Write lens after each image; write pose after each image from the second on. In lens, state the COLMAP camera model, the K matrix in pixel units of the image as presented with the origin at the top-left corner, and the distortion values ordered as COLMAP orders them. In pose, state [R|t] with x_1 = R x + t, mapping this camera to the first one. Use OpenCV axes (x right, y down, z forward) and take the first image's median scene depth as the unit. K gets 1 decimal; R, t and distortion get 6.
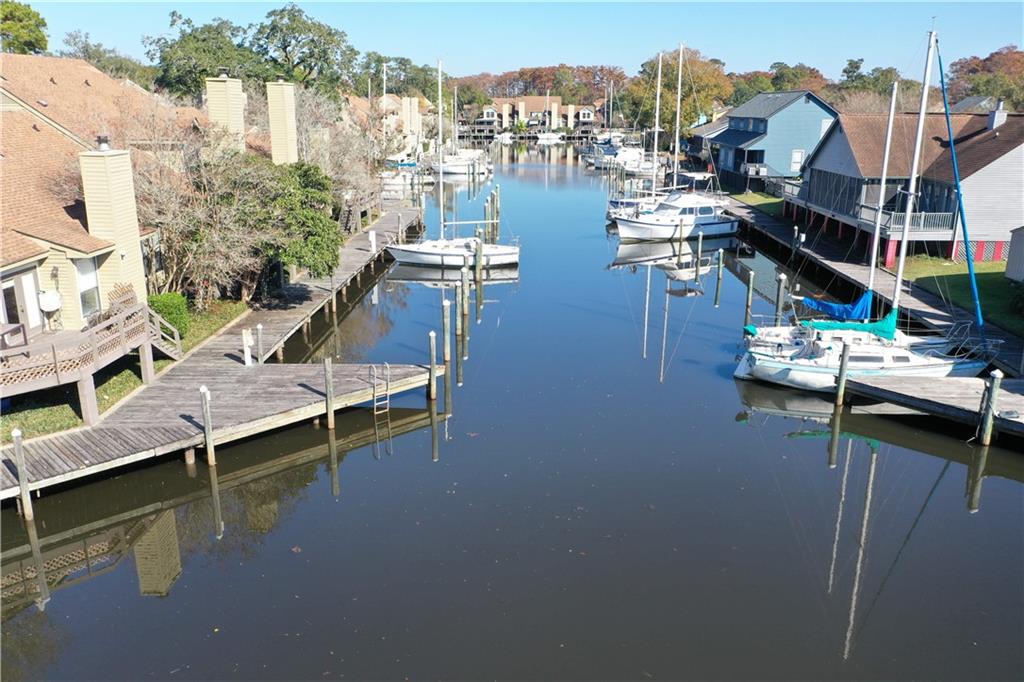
lens RADIAL K [[805.3, 0, 513.2], [0, 805.3, 344.1], [0, 0, 1]] dist [-0.000111, -0.003661]
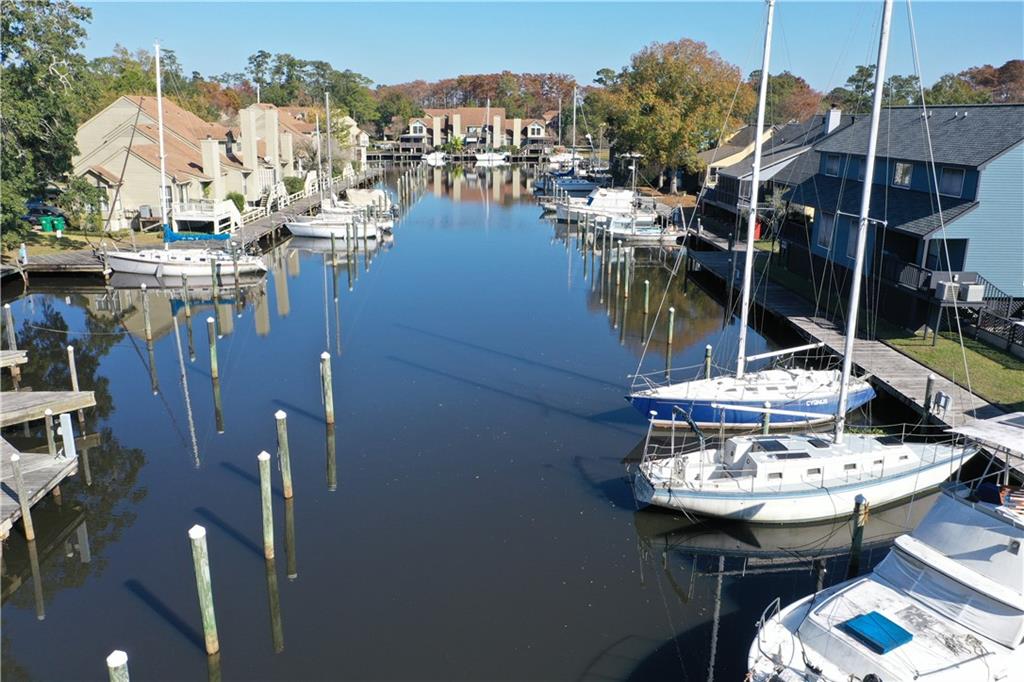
lens RADIAL K [[805.3, 0, 513.2], [0, 805.3, 344.1], [0, 0, 1]] dist [-0.000111, -0.003661]
pose [[0.997855, -0.011411, 0.064465, 0.012645], [0.012193, 0.999857, -0.011754, -0.058255], [-0.064321, 0.012515, 0.997851, 0.186934]]
